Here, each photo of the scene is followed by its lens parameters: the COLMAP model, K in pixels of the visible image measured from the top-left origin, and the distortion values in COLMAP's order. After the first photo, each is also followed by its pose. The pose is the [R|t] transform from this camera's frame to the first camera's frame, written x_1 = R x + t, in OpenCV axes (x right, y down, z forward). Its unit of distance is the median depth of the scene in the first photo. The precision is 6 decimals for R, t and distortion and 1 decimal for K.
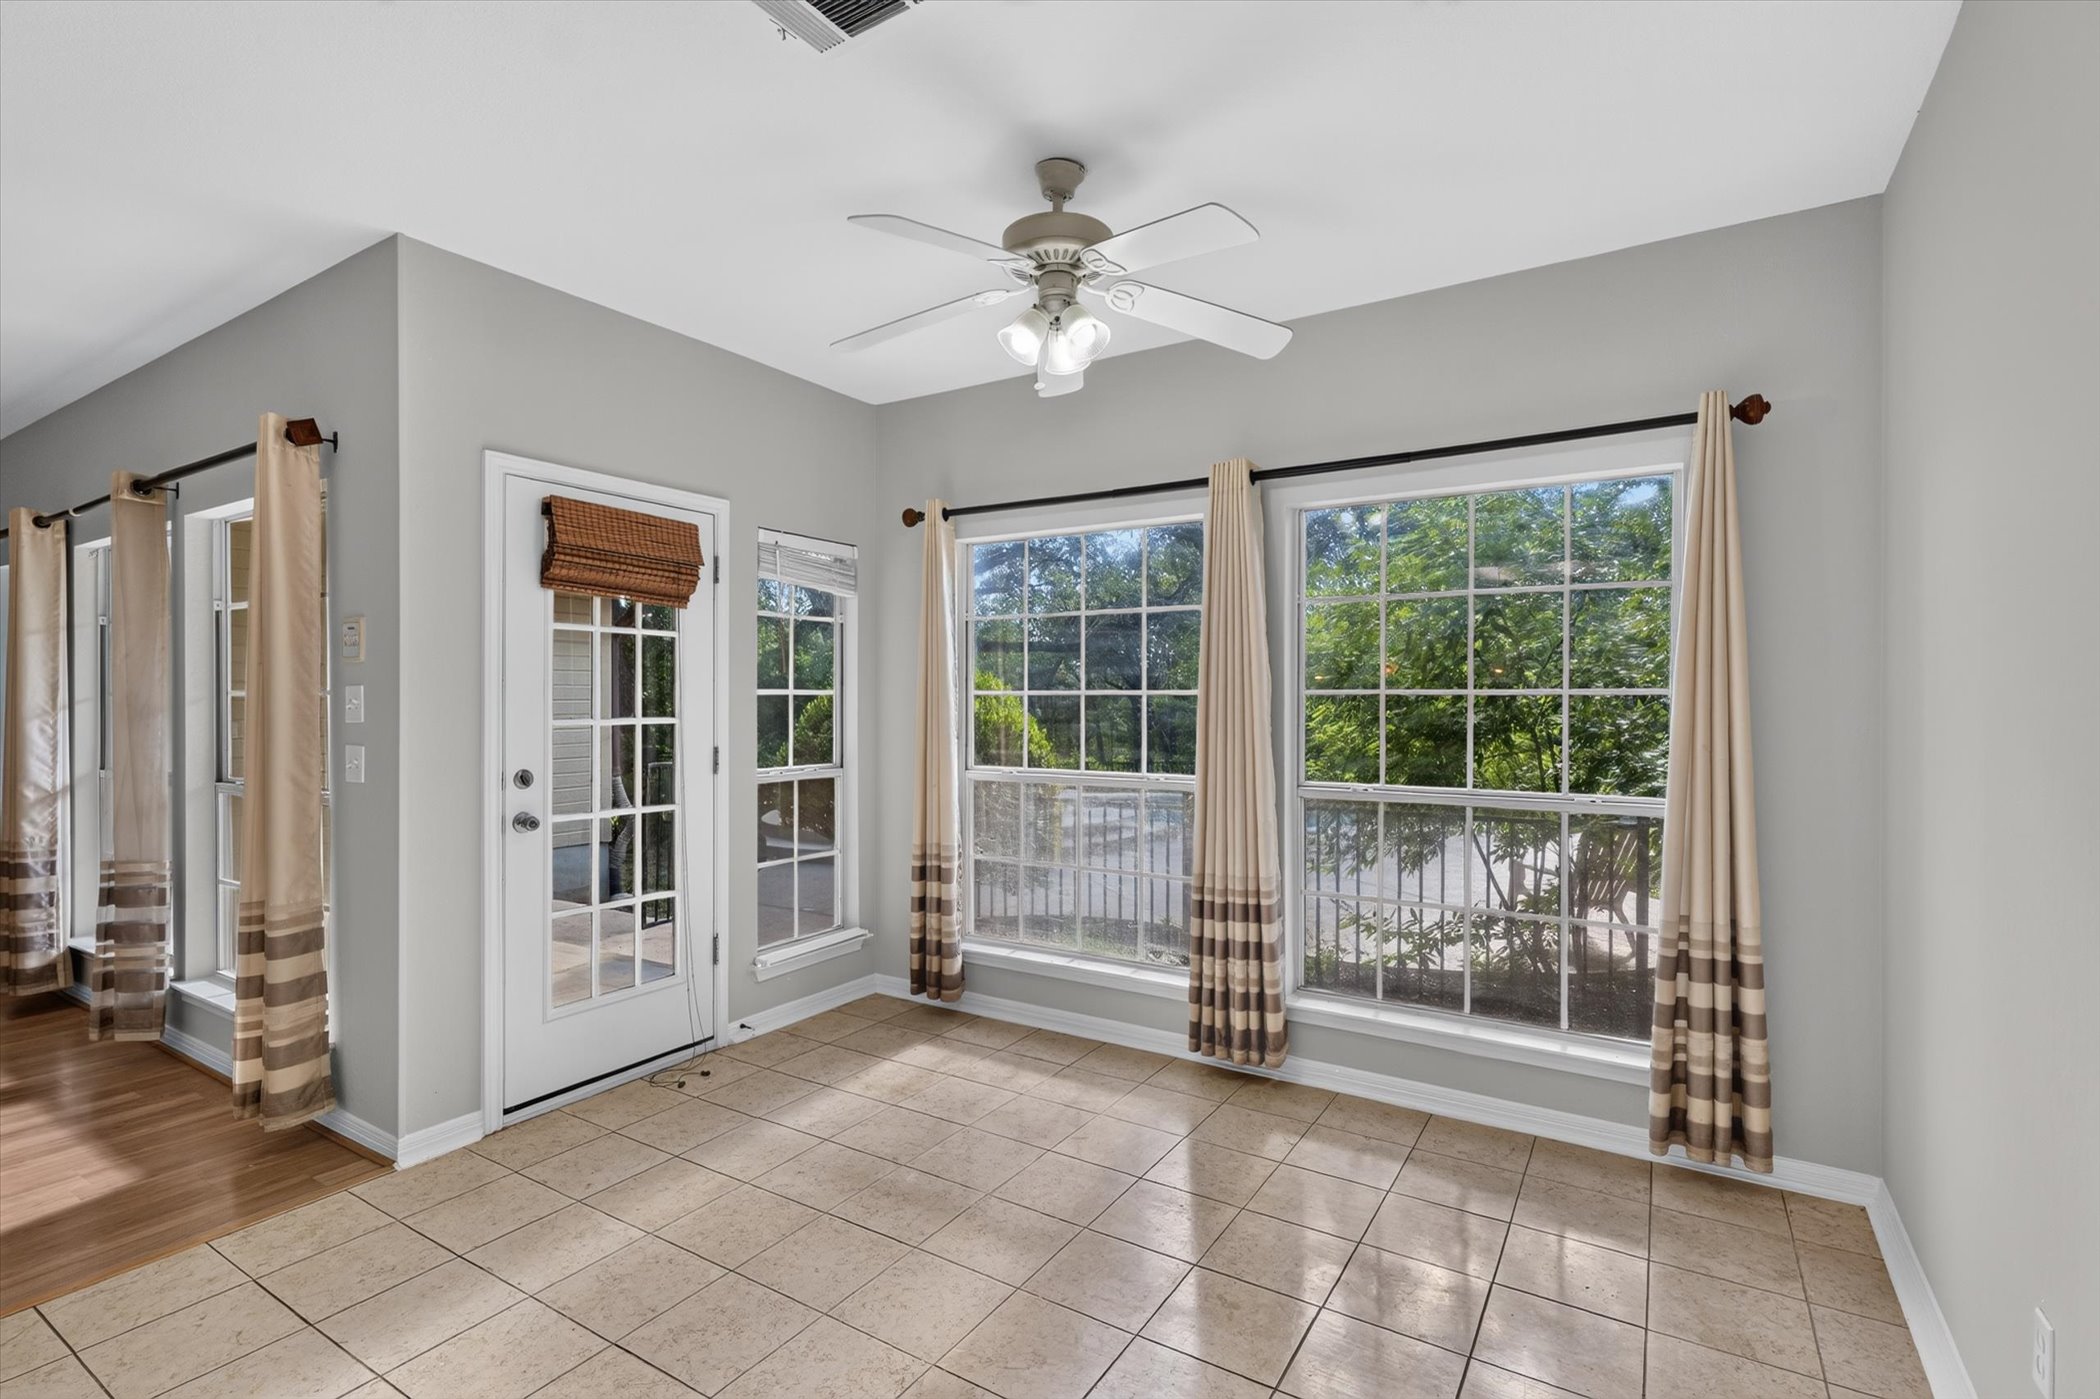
lens RADIAL K [[985.6, 0, 1085.0], [0, 985.6, 713.5], [0, 0, 1]] dist [0.000010, 0.001009]
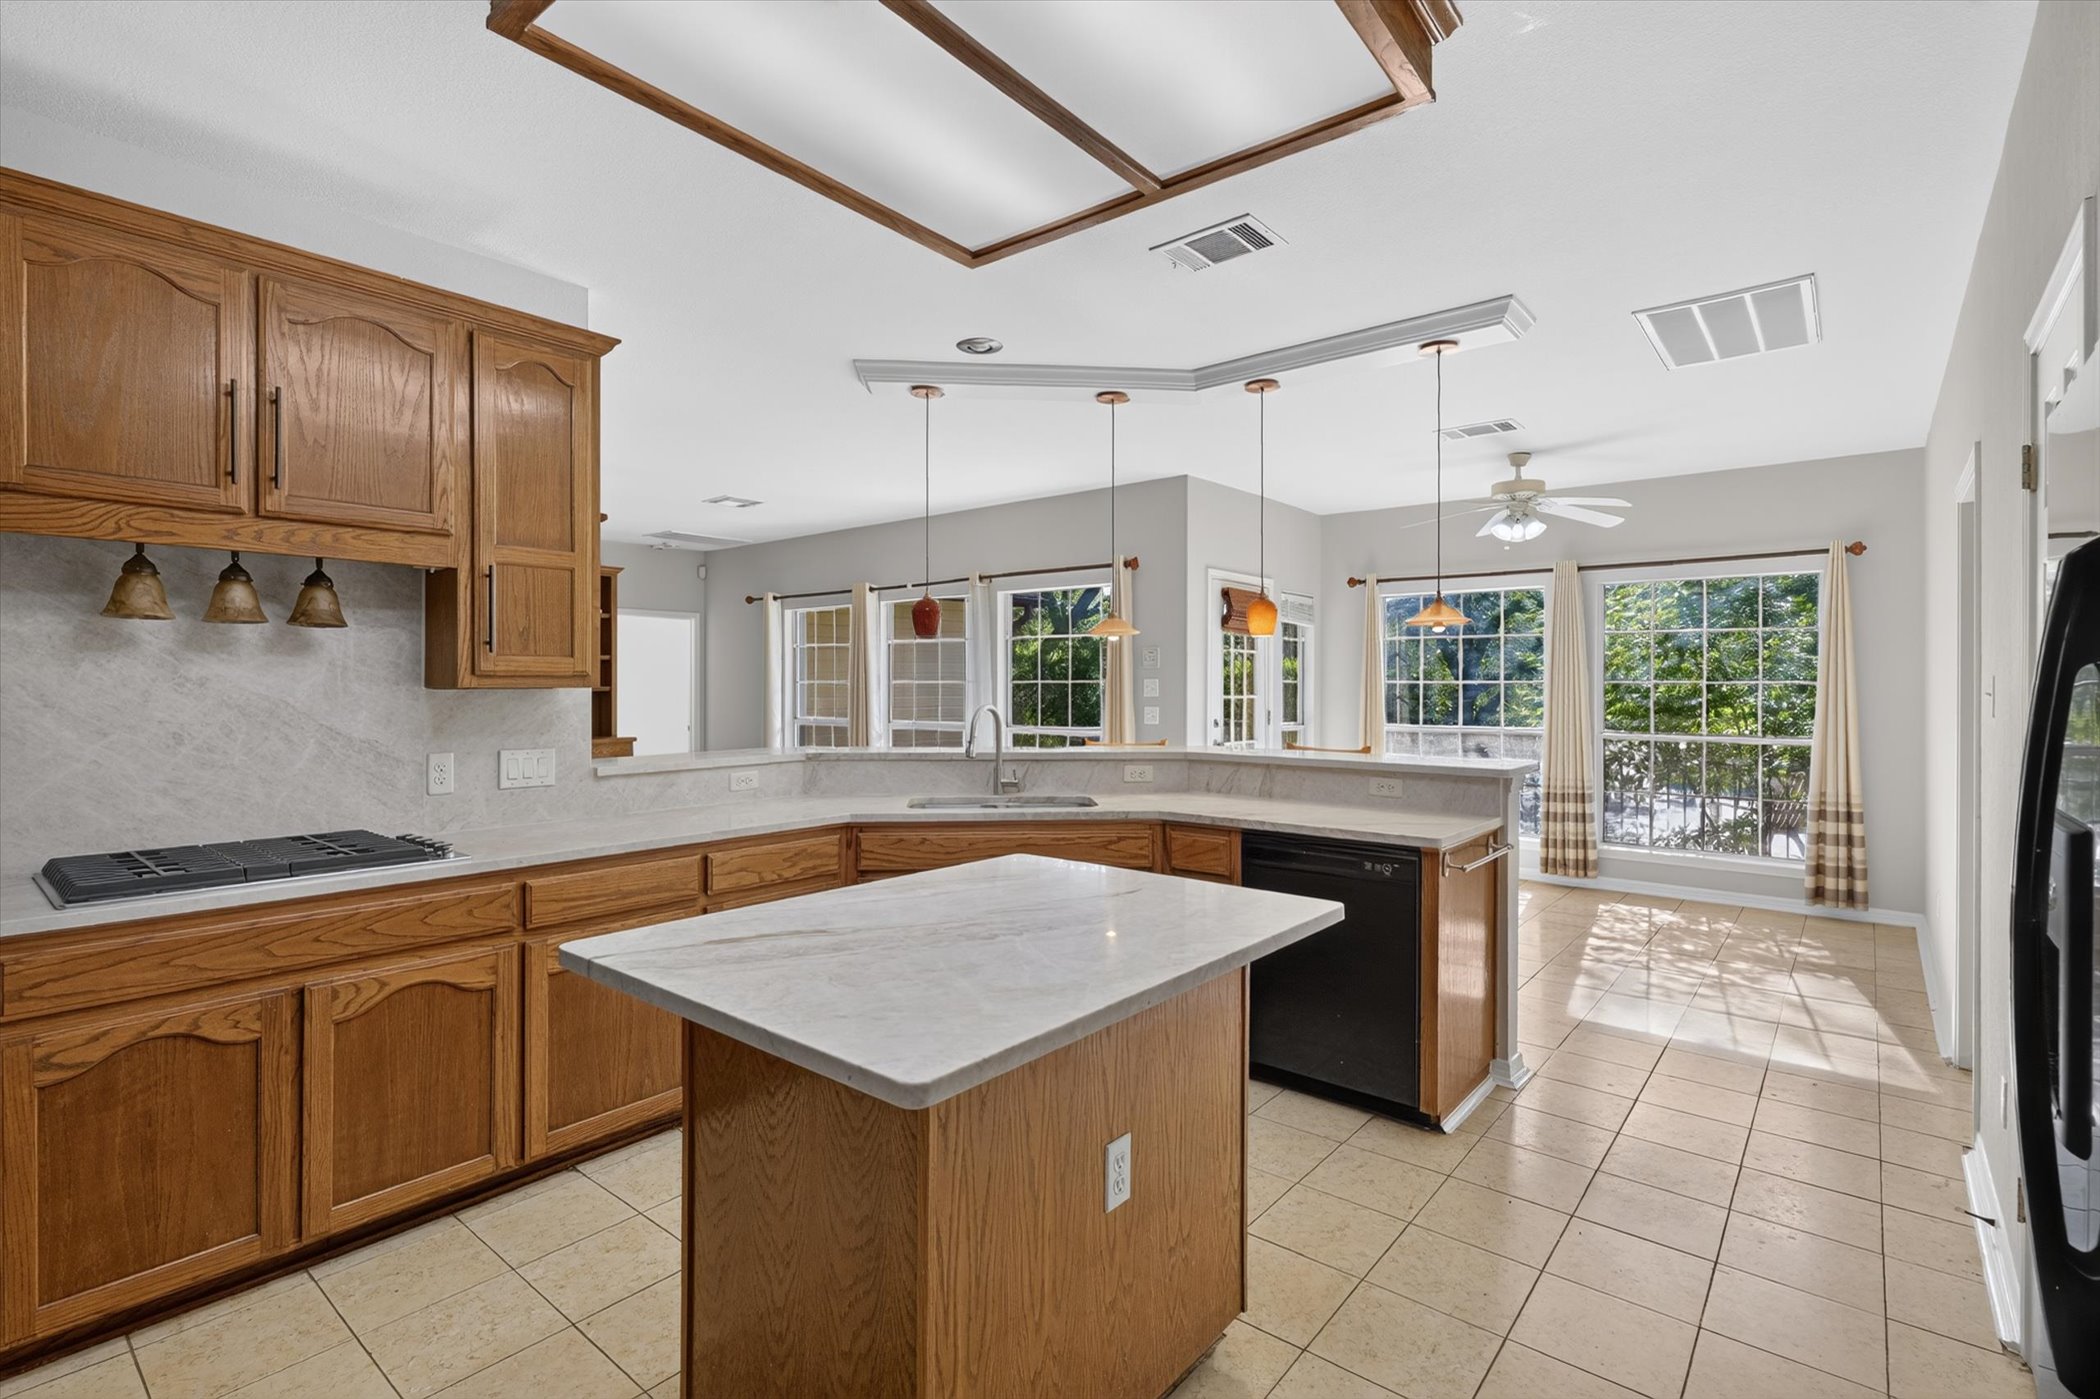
lens RADIAL K [[985.6, 0, 1068.7], [0, 985.6, 690.2], [0, 0, 1]] dist [0.000010, 0.001009]
pose [[0.988443, 0.004213, -0.151535, -0.652575], [-0.005900, 0.999926, -0.010683, 0.024998], [0.151479, 0.011453, 0.988394, -1.304586]]
